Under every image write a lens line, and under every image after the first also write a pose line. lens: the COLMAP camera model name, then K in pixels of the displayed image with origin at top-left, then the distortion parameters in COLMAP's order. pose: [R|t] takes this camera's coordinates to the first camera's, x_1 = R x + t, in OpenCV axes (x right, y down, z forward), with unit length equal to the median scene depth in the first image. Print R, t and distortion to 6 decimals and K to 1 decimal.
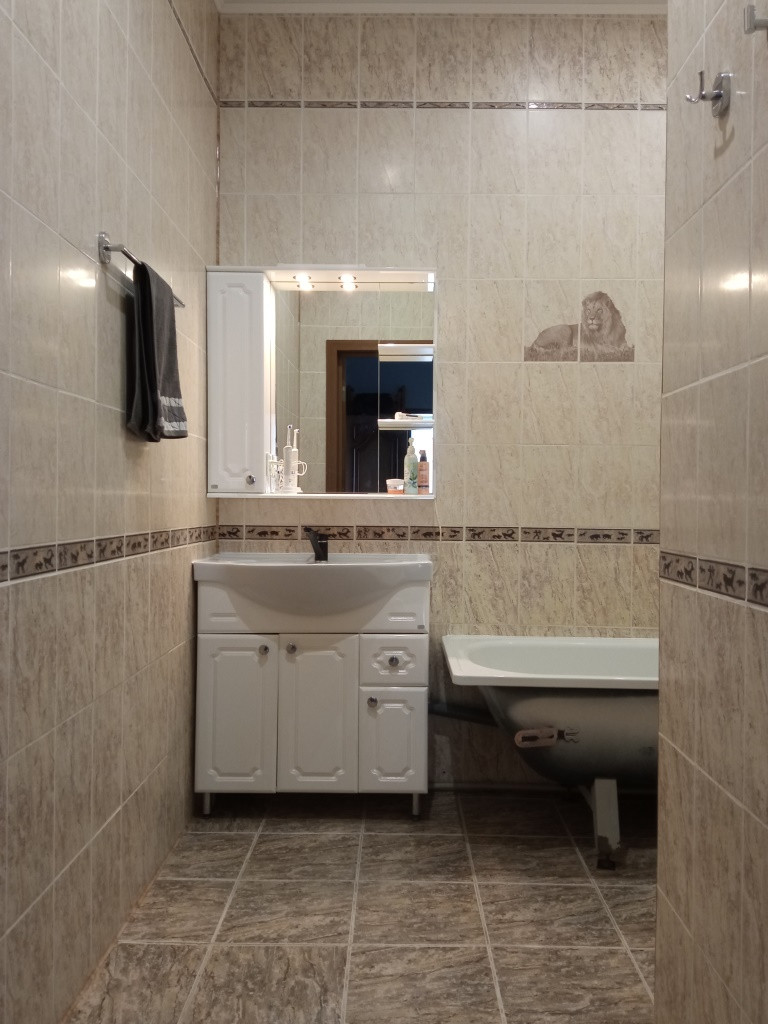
lens RADIAL K [[826.3, 0, 384.0], [0, 826.3, 512.0], [0, 0, 1]] dist [0.140422, -0.257768]
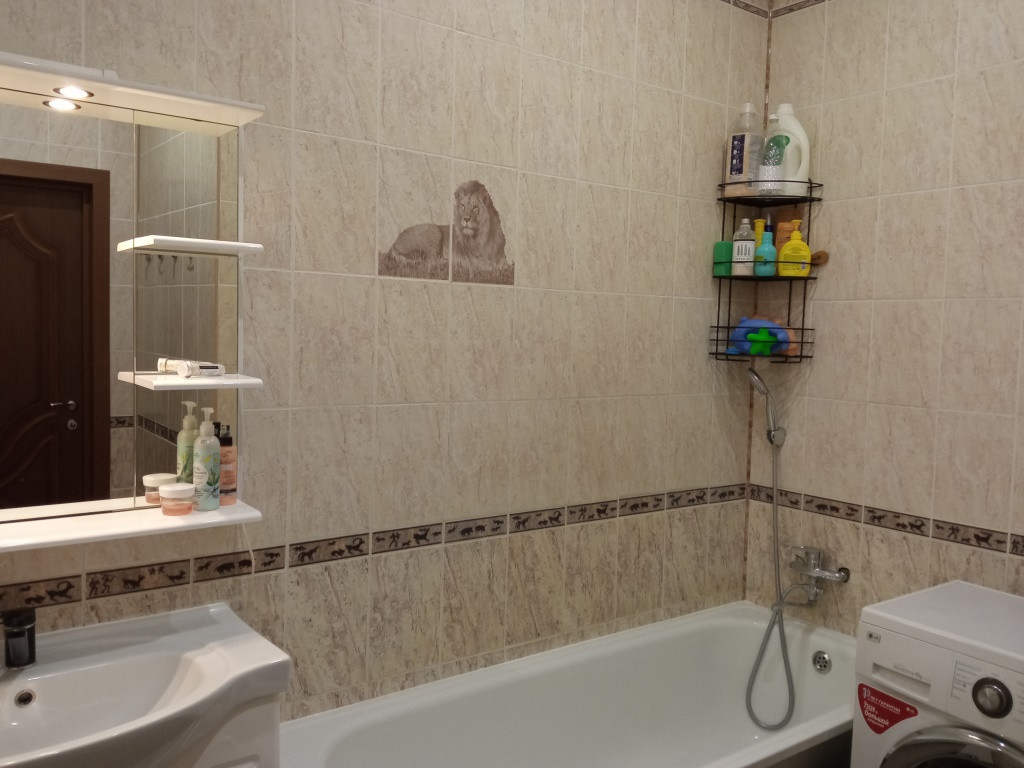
lens RADIAL K [[826.3, 0, 512.0], [0, 826.3, 384.0], [0, 0, 1]] dist [0.140422, -0.257768]
pose [[0.805067, -0.022627, 0.592753, -0.128809], [-0.013442, 0.998320, 0.056366, -0.134868], [-0.593032, -0.053346, 0.803410, 0.422240]]
